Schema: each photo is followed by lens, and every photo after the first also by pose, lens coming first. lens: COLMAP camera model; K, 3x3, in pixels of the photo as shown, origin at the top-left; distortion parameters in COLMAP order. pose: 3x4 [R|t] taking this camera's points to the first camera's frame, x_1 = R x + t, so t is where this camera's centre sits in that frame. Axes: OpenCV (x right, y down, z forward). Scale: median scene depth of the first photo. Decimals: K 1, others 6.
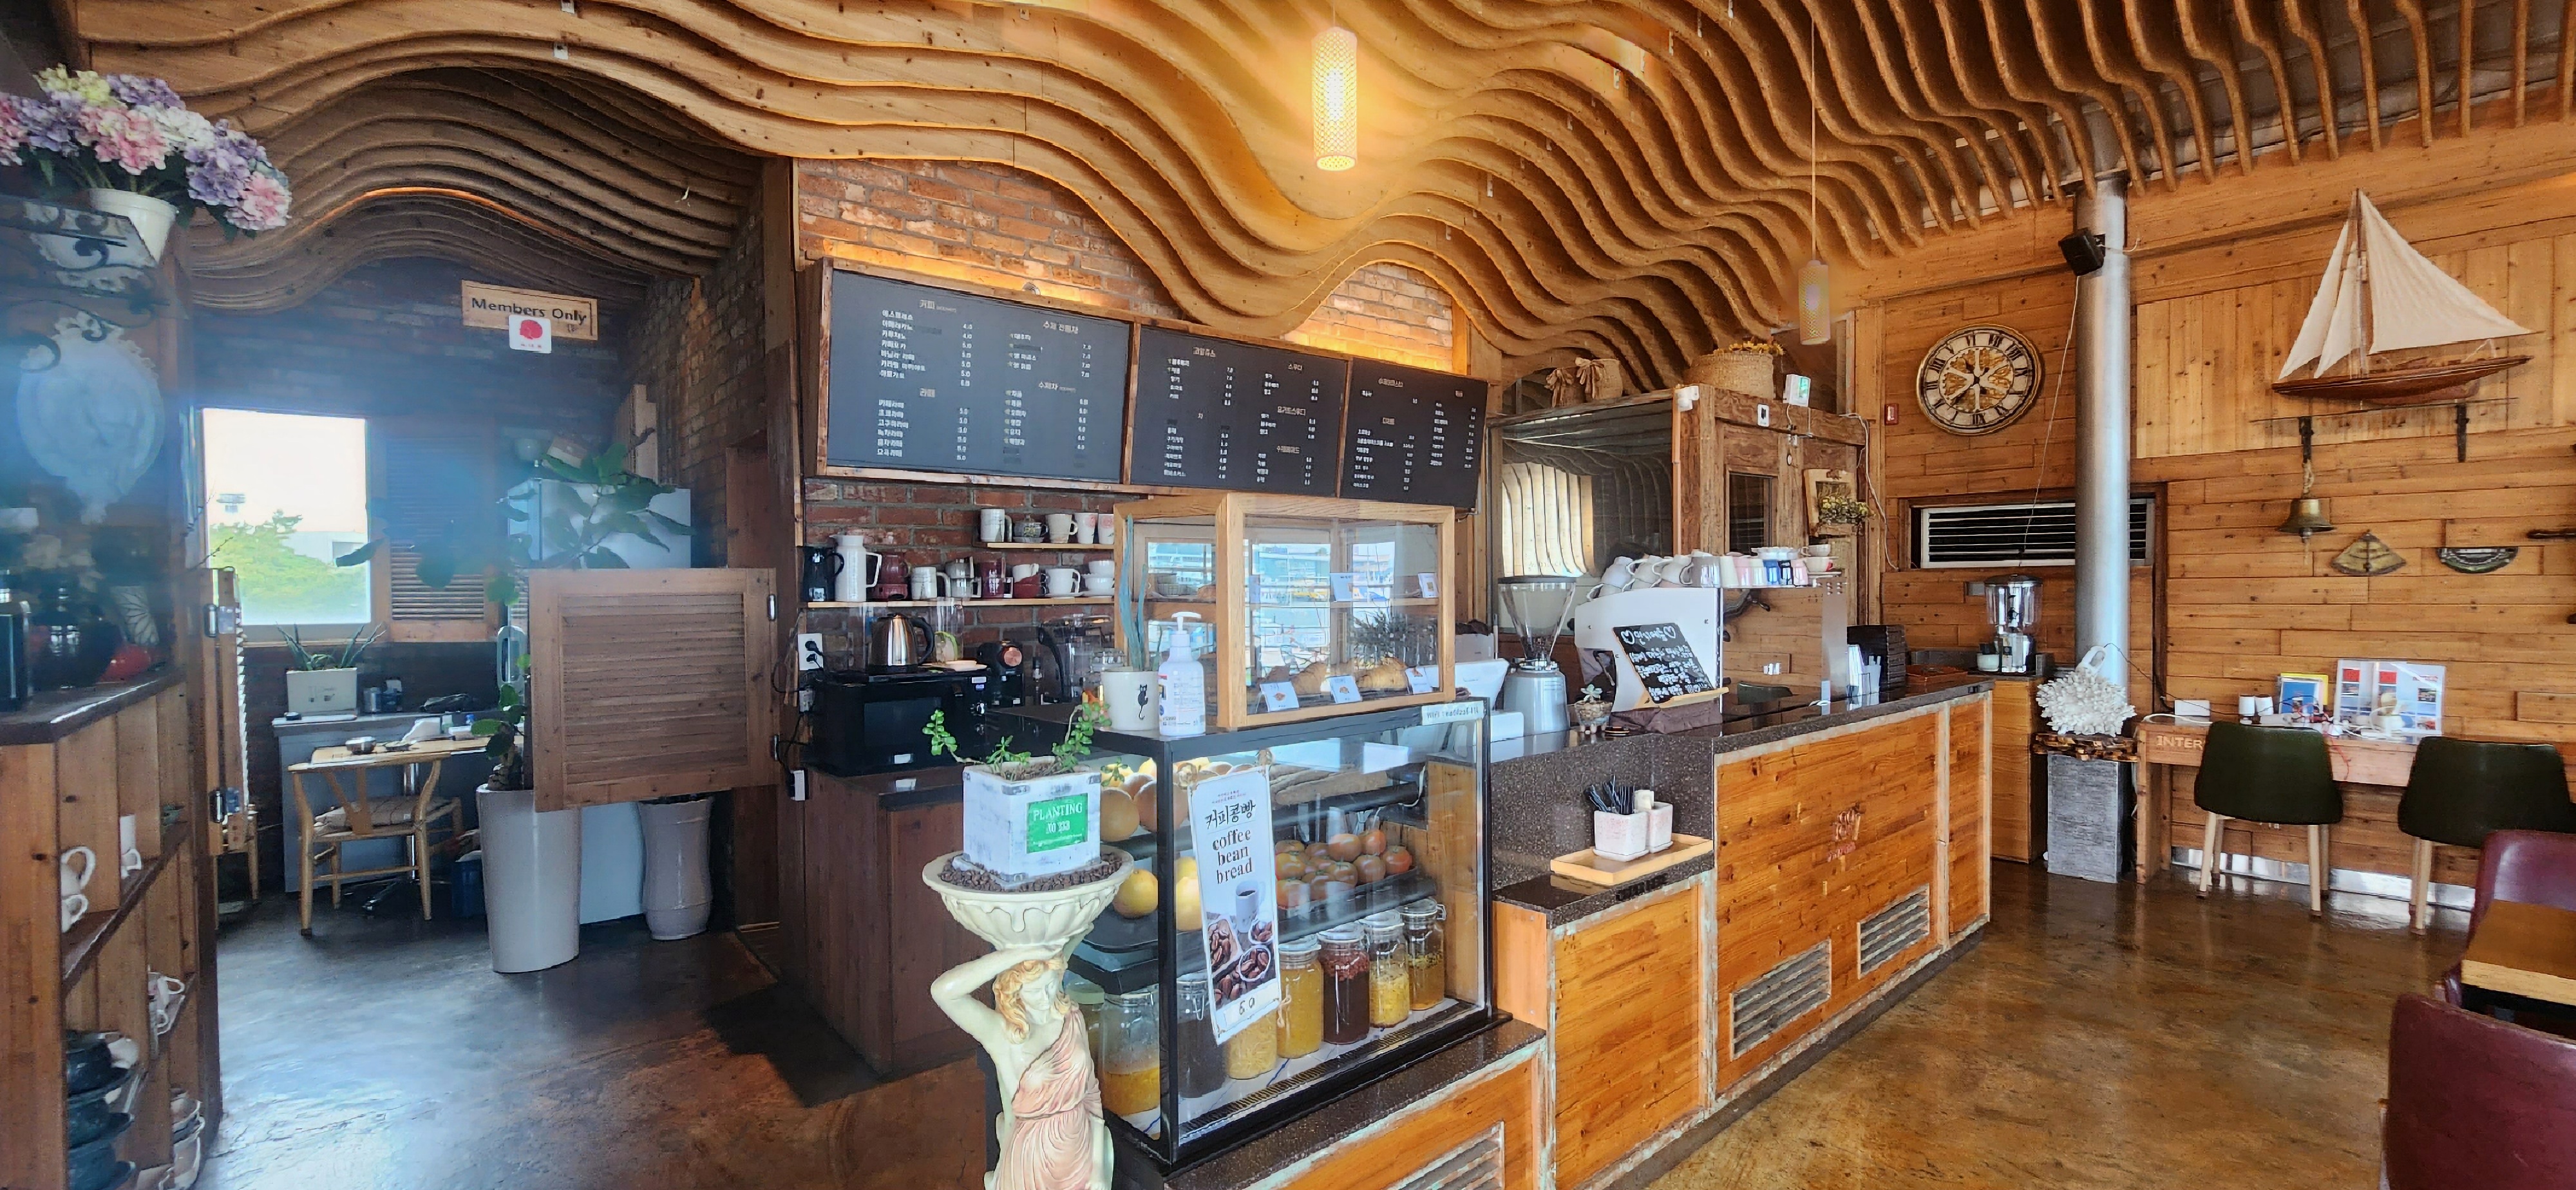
lens RADIAL K [[1059.8, 0, 1297.2], [0, 1059.8, 604.6], [0, 0, 1]] dist [-0.002800, -0.000239]
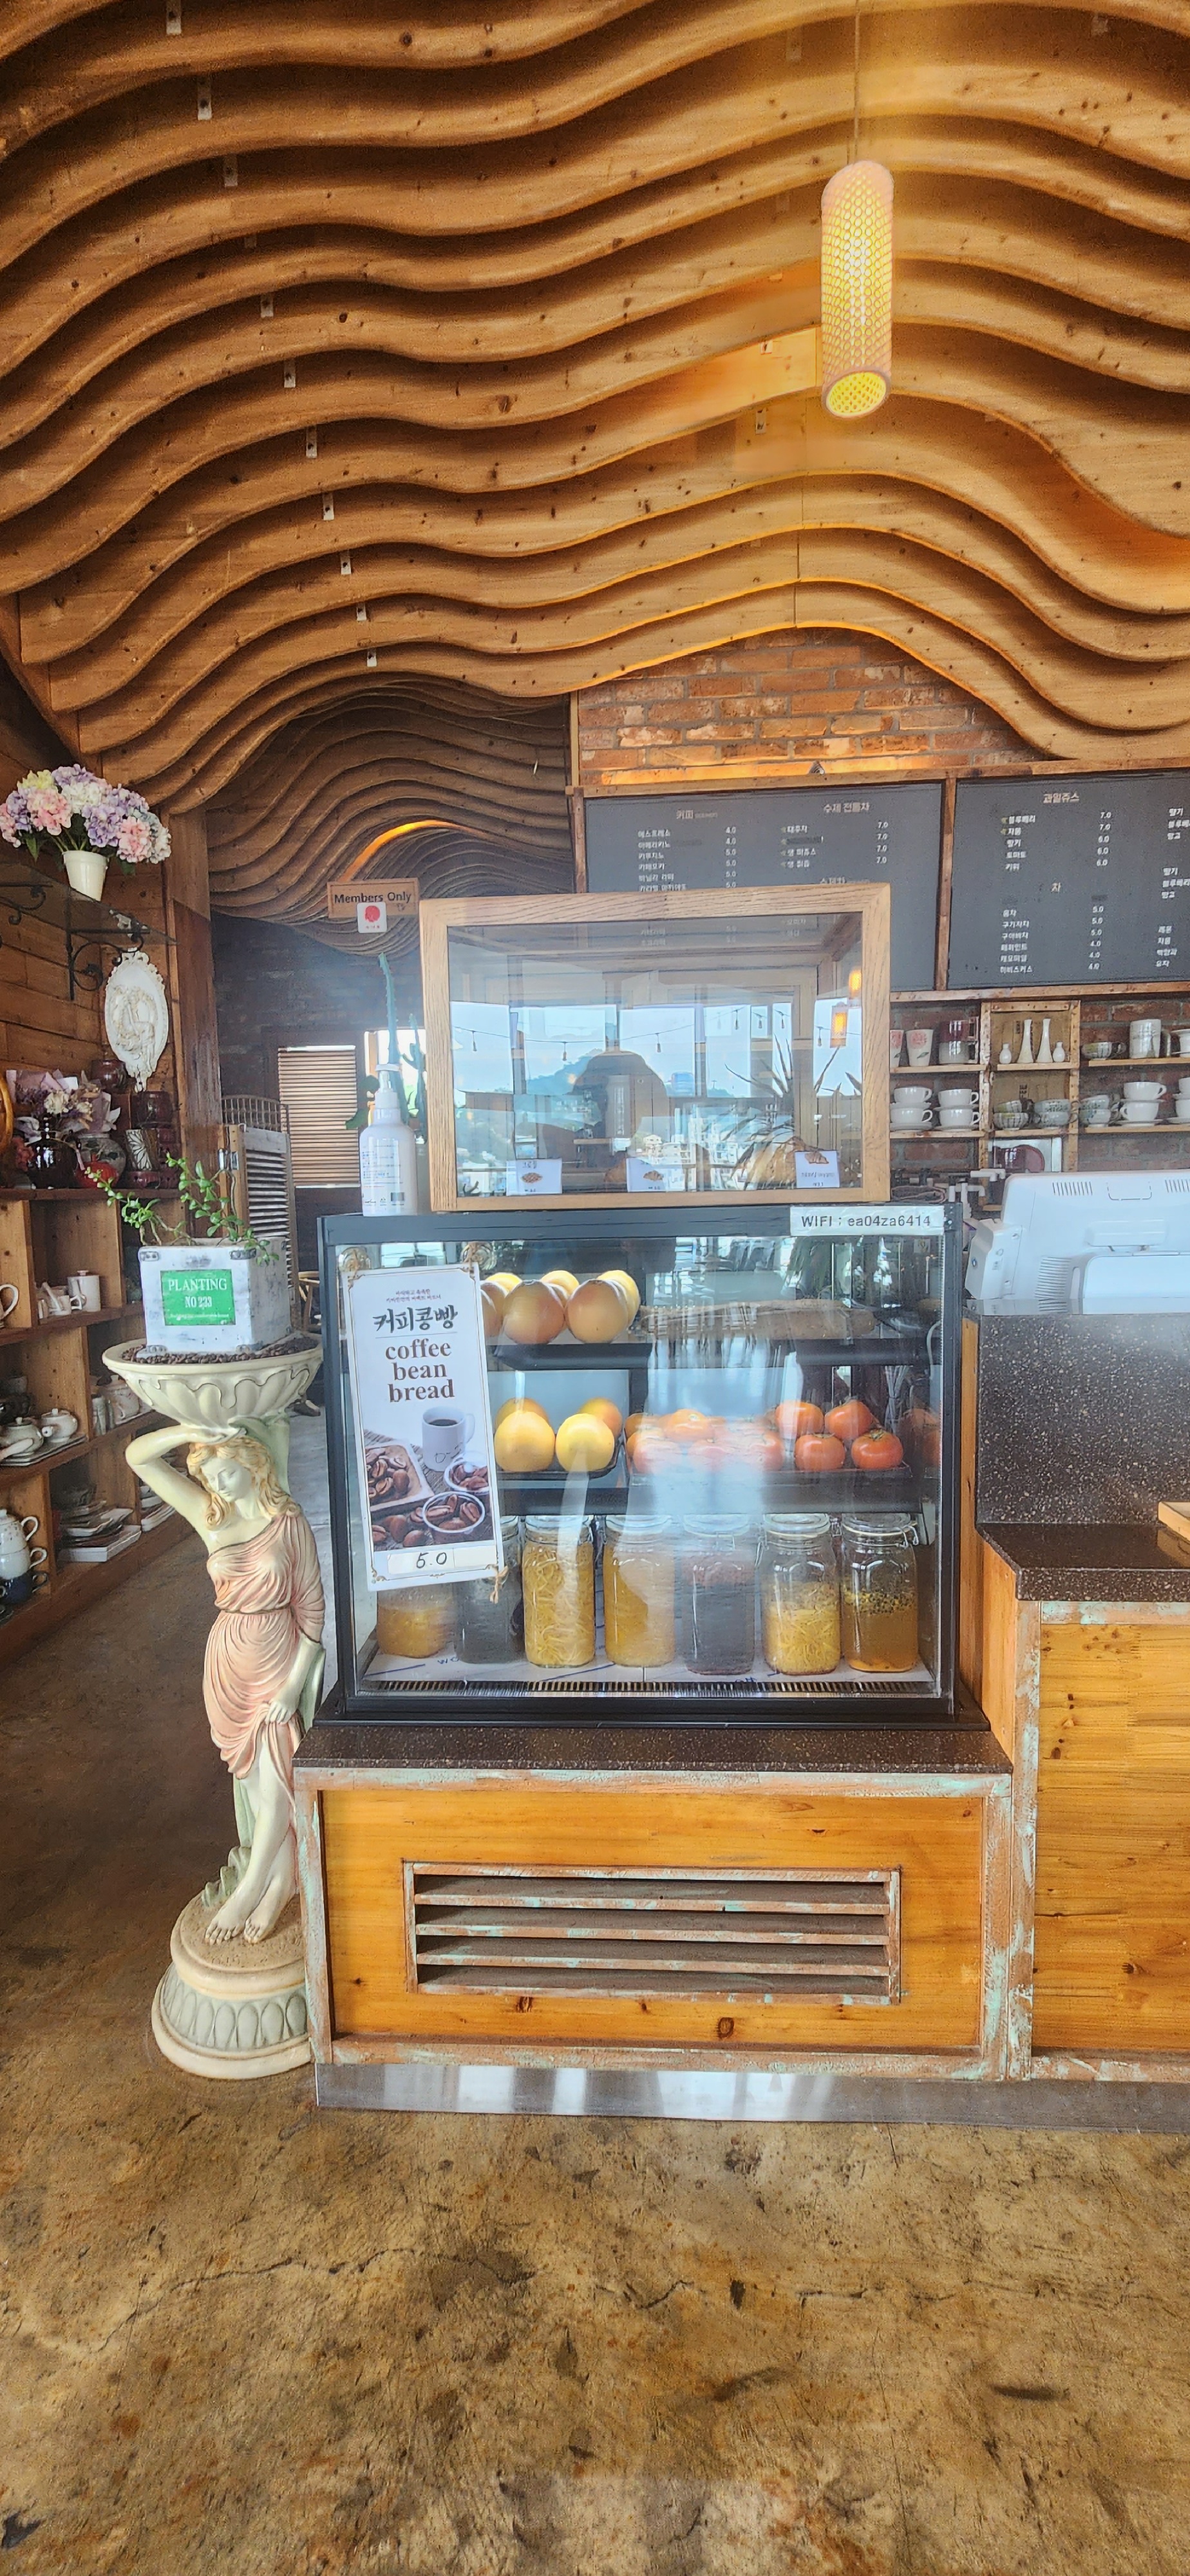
lens RADIAL K [[1059.8, 0, 585.0], [0, 1059.8, 1292.9], [0, 0, 1]] dist [-0.002800, -0.000239]
pose [[0.701507, 0.063889, -0.709793, 0.228718], [0.002206, 0.995774, 0.091811, 0.041516], [0.712659, -0.065971, 0.698401, 0.210682]]
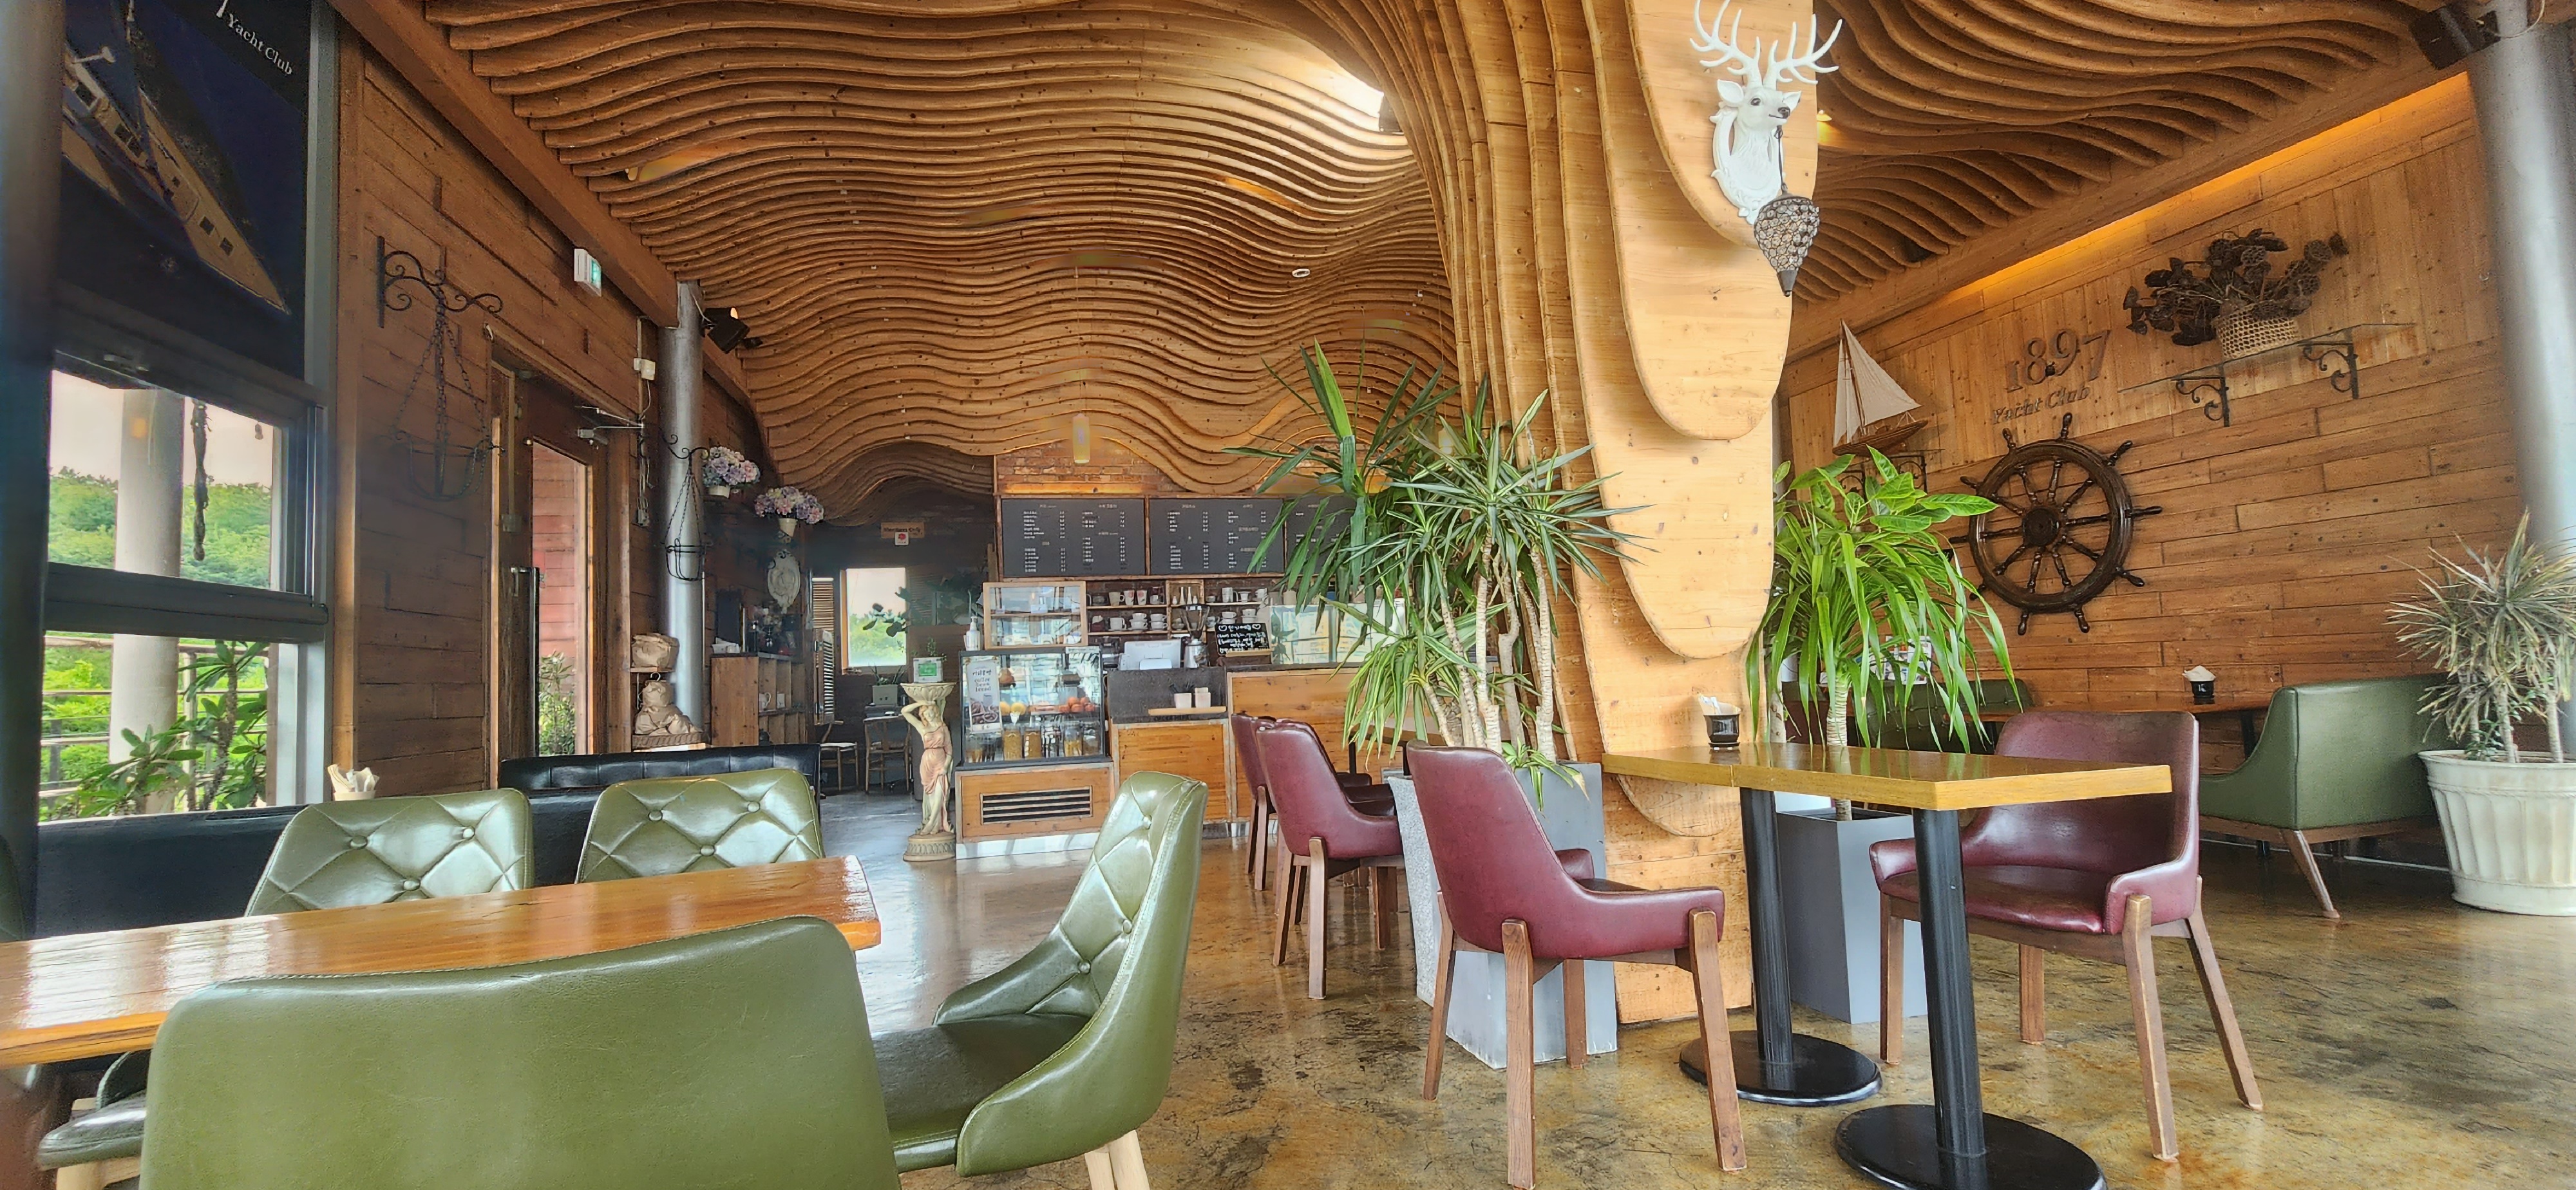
lens RADIAL K [[1054.9, 0, 1291.6], [0, 1054.9, 608.0], [0, 0, 1]] dist [-0.004107, 0.000639]
pose [[0.888155, -0.057131, -0.455979, 0.968767], [0.023922, 0.996645, -0.078277, 0.110587], [0.458921, 0.058614, 0.886541, -0.649972]]
